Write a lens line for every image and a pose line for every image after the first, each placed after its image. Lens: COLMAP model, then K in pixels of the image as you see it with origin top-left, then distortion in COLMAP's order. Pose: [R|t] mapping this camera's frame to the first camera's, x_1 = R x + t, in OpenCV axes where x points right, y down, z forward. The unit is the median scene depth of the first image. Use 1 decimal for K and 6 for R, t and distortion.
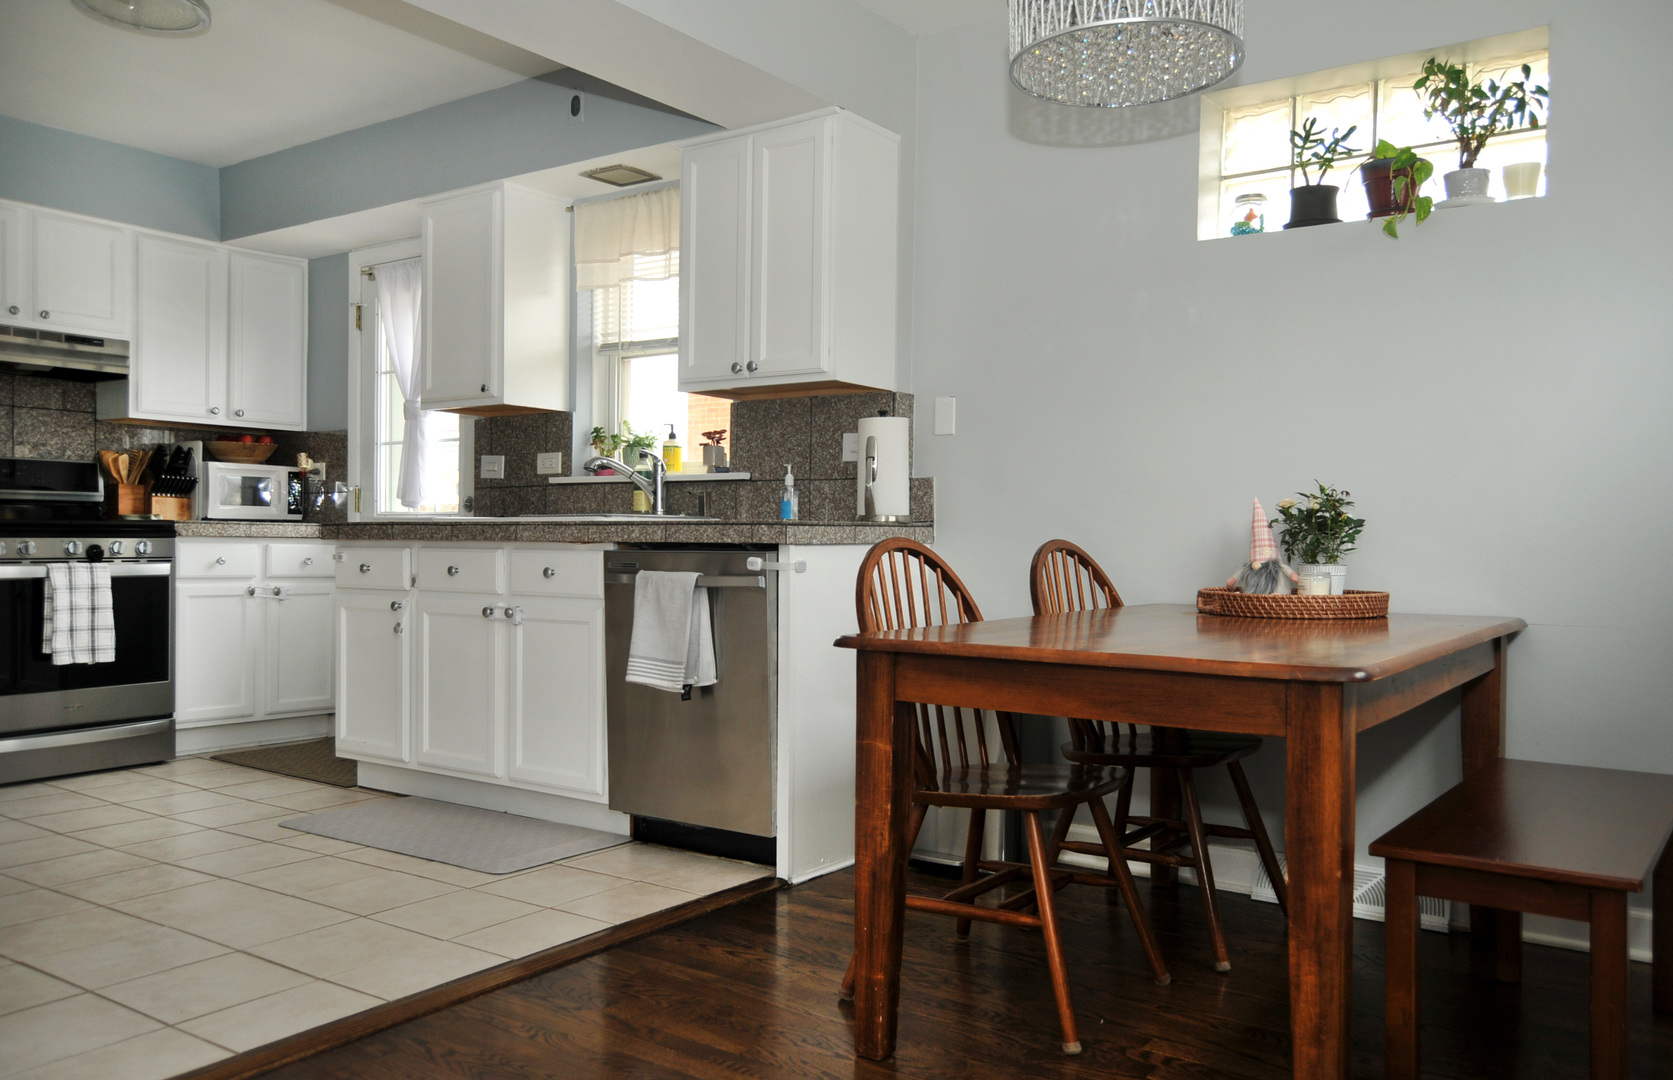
lens RADIAL K [[1311.7, 0, 833.2], [0, 1311.7, 569.1], [0, 0, 1]] dist [0.001544, 0.034017]
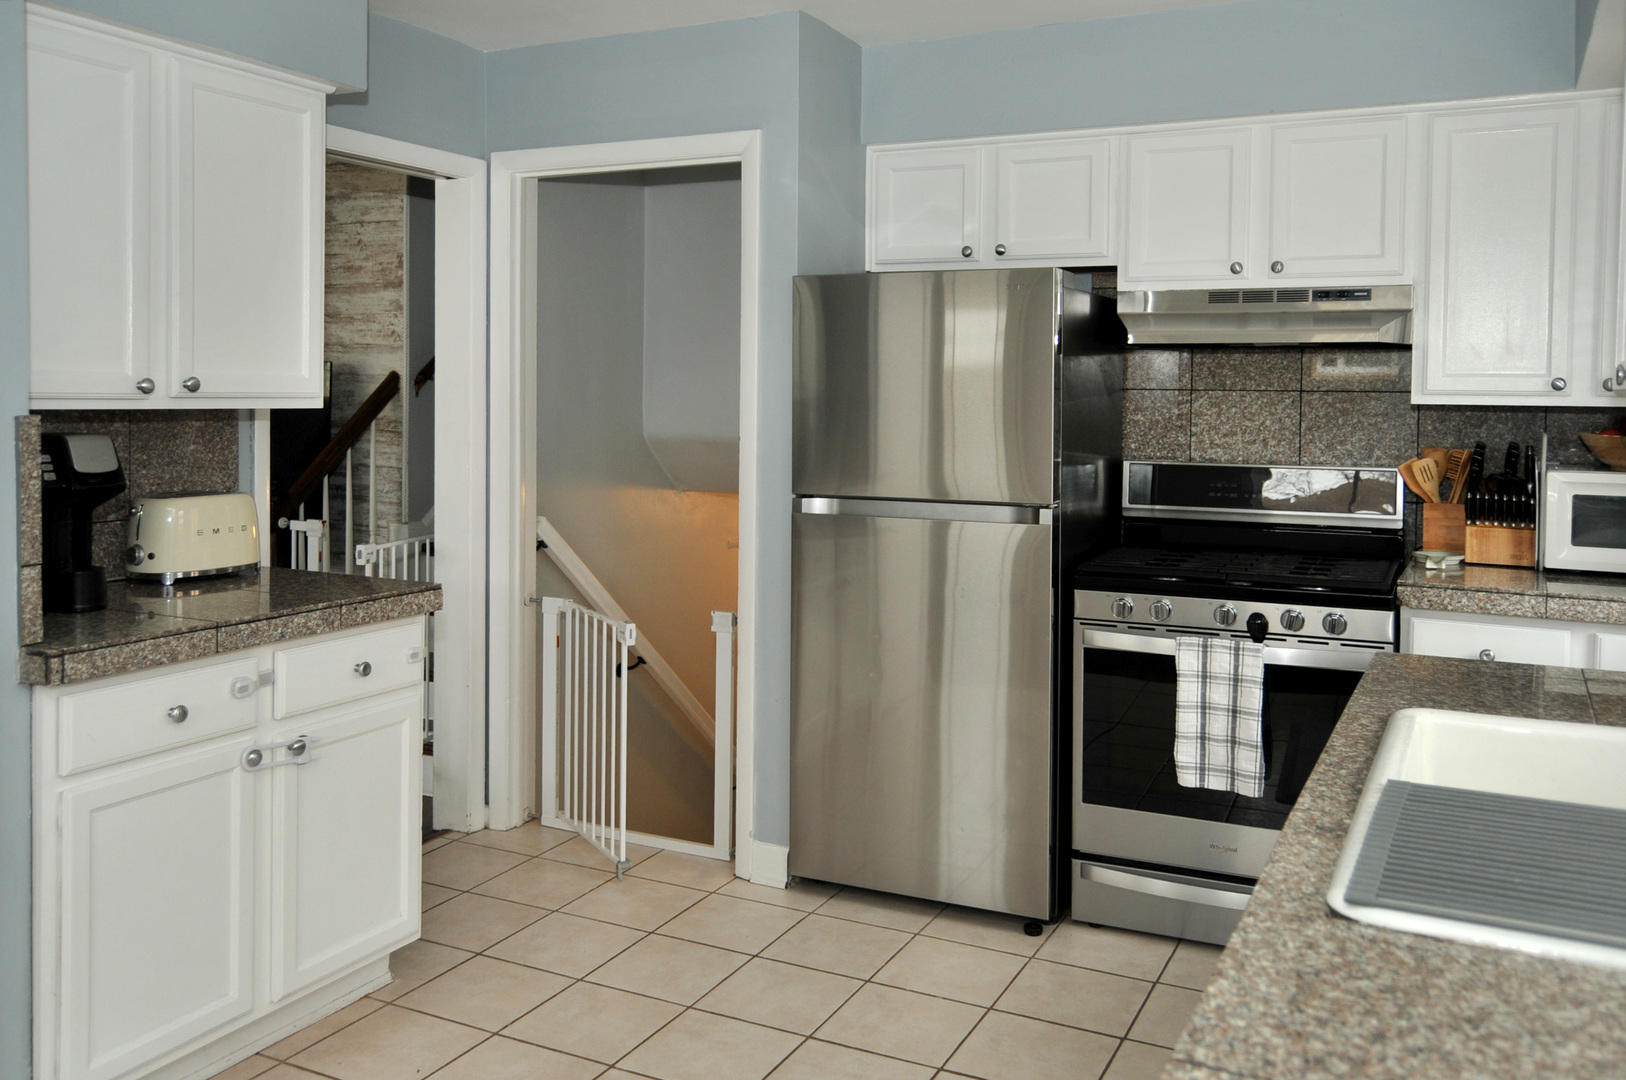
lens RADIAL K [[1358.8, 0, 812.4], [0, 1358.8, 417.1], [0, 0, 1]] dist [0.002707, -0.001840]
pose [[0.160242, 0.009137, -0.987035, 0.079843], [-0.028373, 0.999587, 0.004647, -0.116691], [0.986670, 0.027260, 0.160435, 0.684221]]
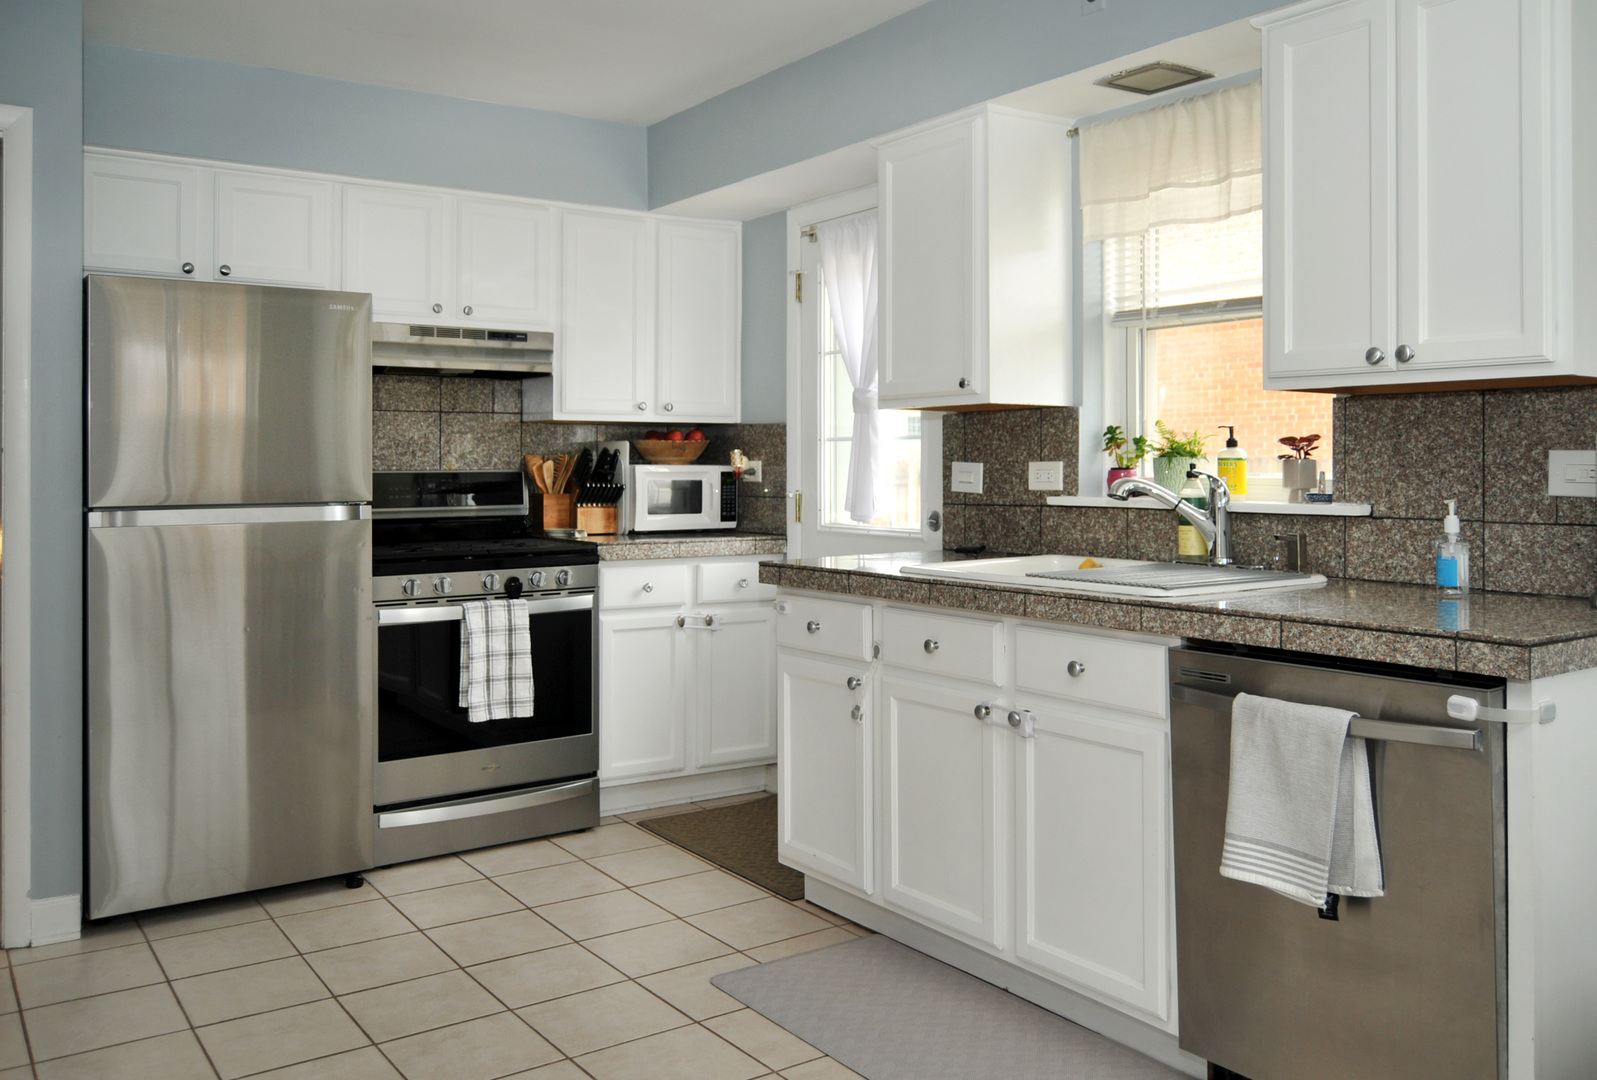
lens RADIAL K [[1324.8, 0, 795.1], [0, 1324.8, 457.7], [0, 0, 1]] dist [-0.014385, -0.004500]
pose [[0.942999, -0.014926, -0.332461, -0.103805], [0.005875, 0.999585, -0.028213, -0.072567], [0.332744, 0.024652, 0.942695, 0.254895]]
